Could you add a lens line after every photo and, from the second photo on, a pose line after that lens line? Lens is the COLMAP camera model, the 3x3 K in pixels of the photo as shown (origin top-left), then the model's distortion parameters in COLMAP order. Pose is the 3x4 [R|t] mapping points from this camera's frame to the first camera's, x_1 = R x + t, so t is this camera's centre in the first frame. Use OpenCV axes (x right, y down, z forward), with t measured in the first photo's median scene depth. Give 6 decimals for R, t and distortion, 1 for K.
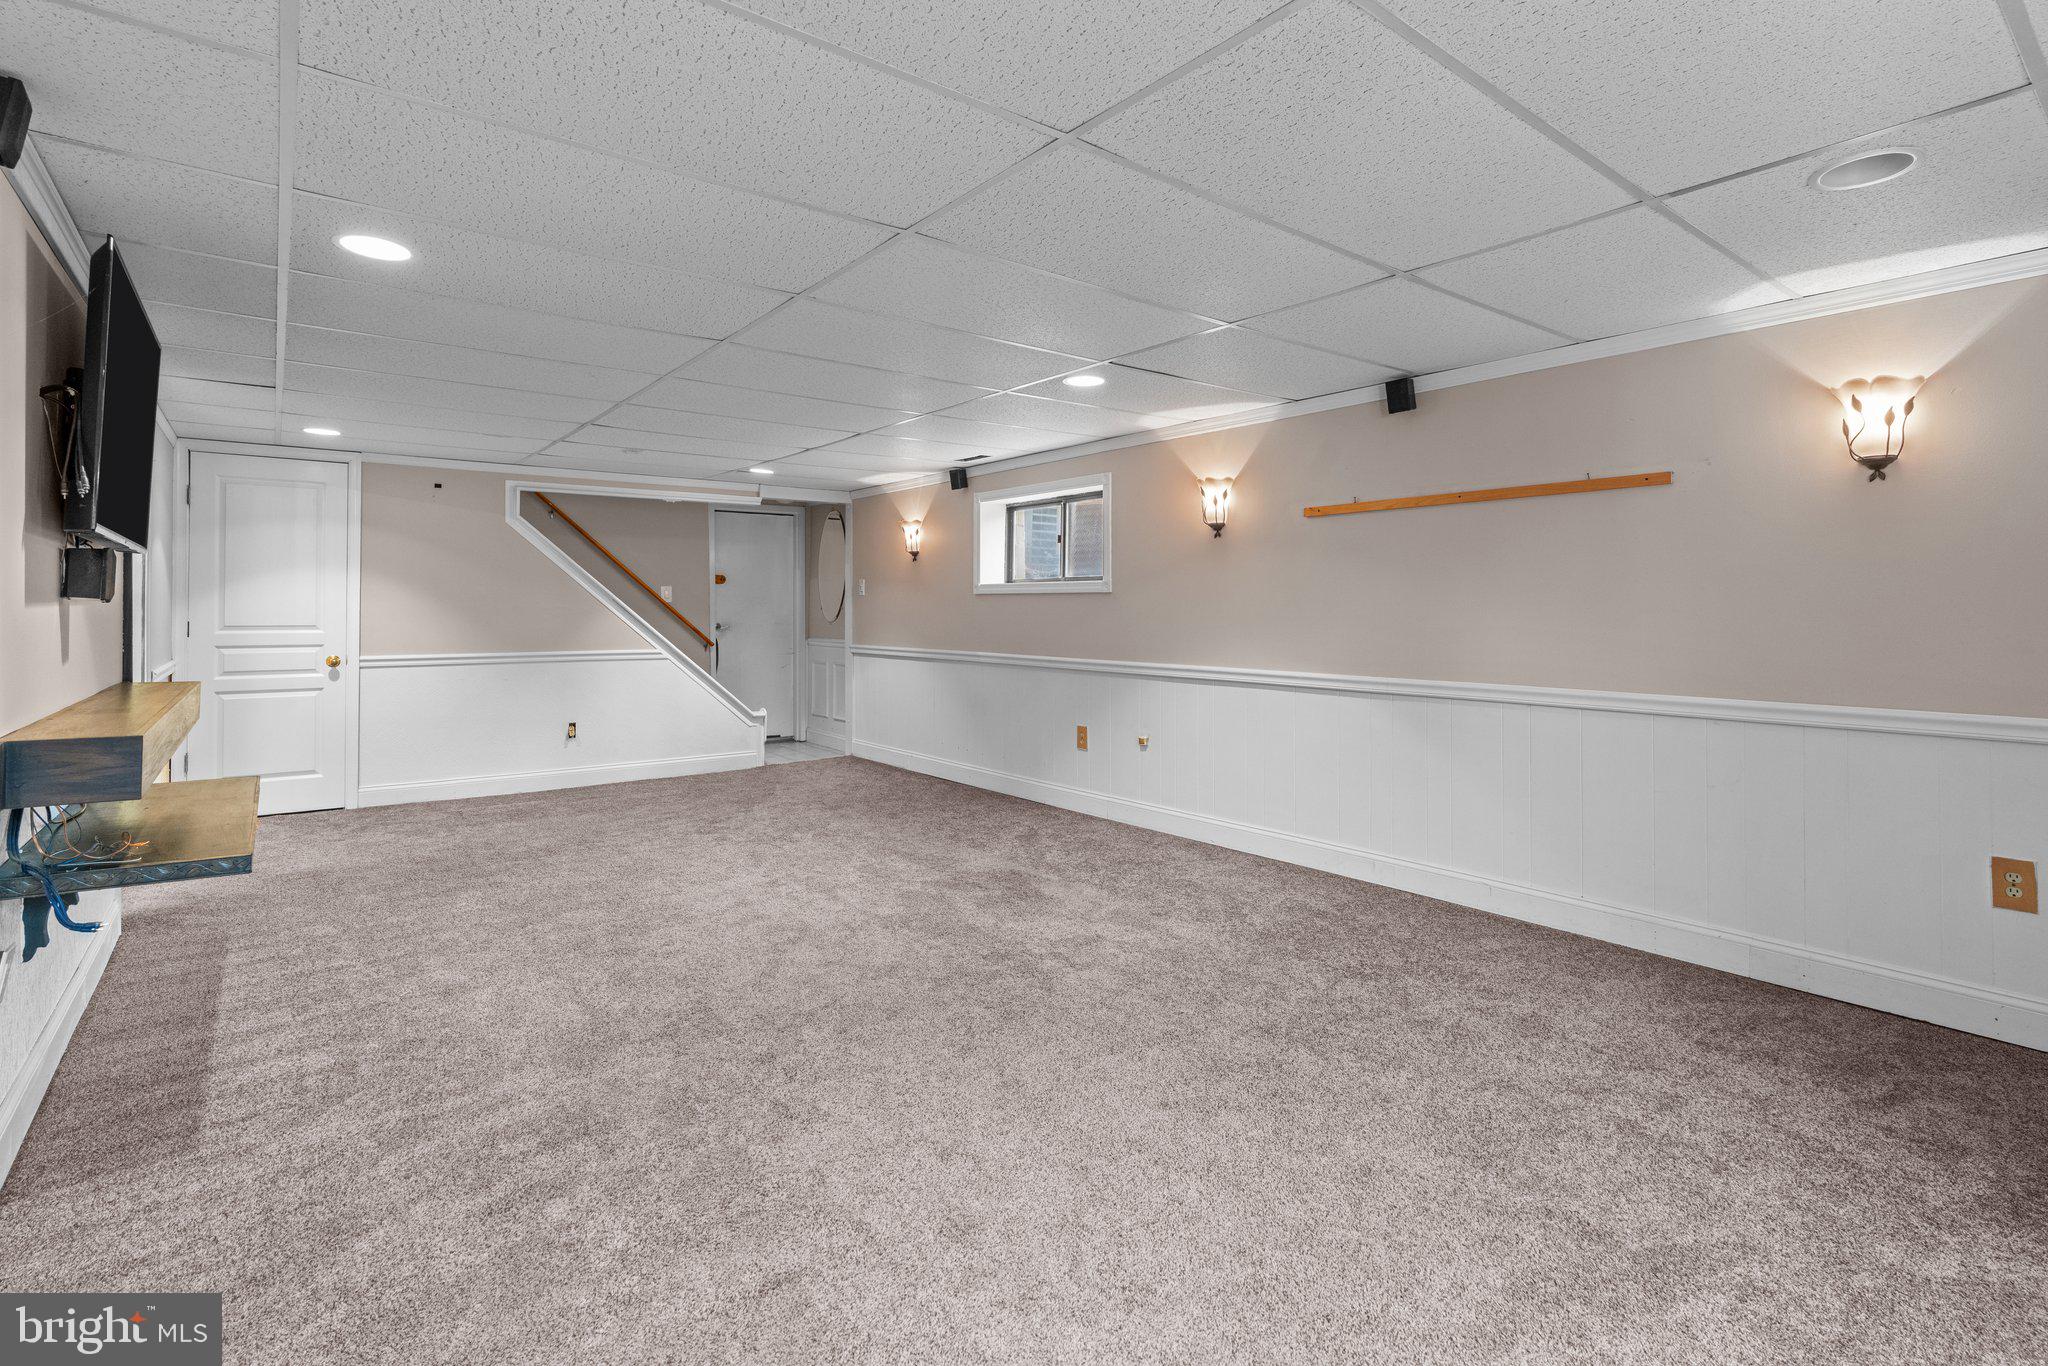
lens RADIAL K [[961.0, 0, 1026.5], [0, 961.0, 601.5], [0, 0, 1]] dist [-0.002549, -0.000228]
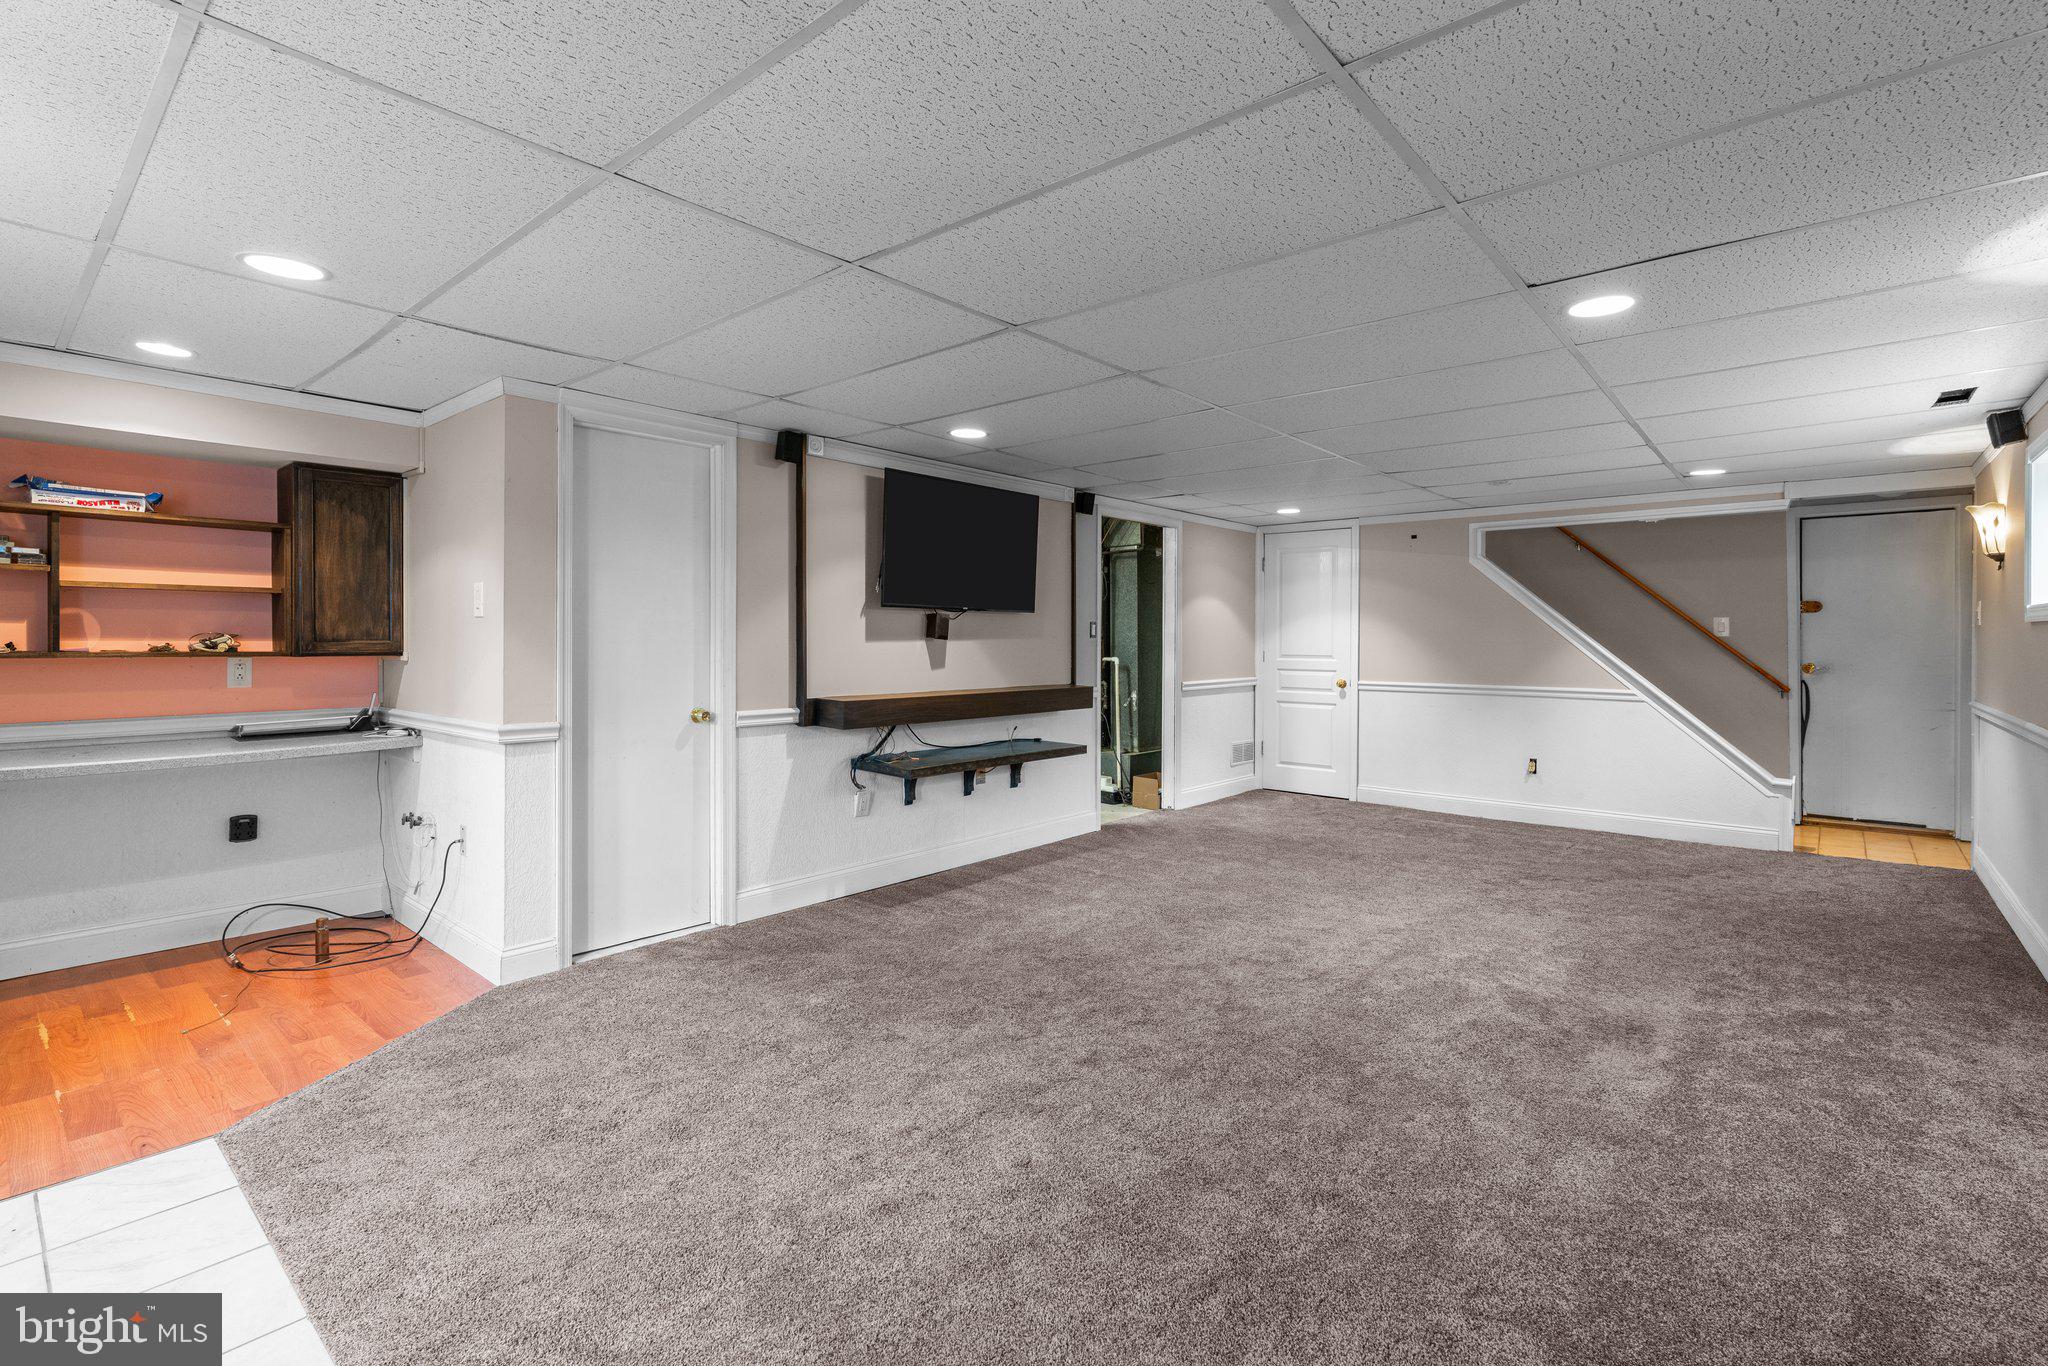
lens RADIAL K [[933.9, 0, 1018.6], [0, 933.9, 646.1], [0, 0, 1]] dist [-0.002059, 0.000032]
pose [[0.191498, 0.008012, -0.981460, 0.380897], [0.003094, 0.999957, 0.008767, -0.000199], [0.981488, -0.004716, 0.191465, 0.298687]]
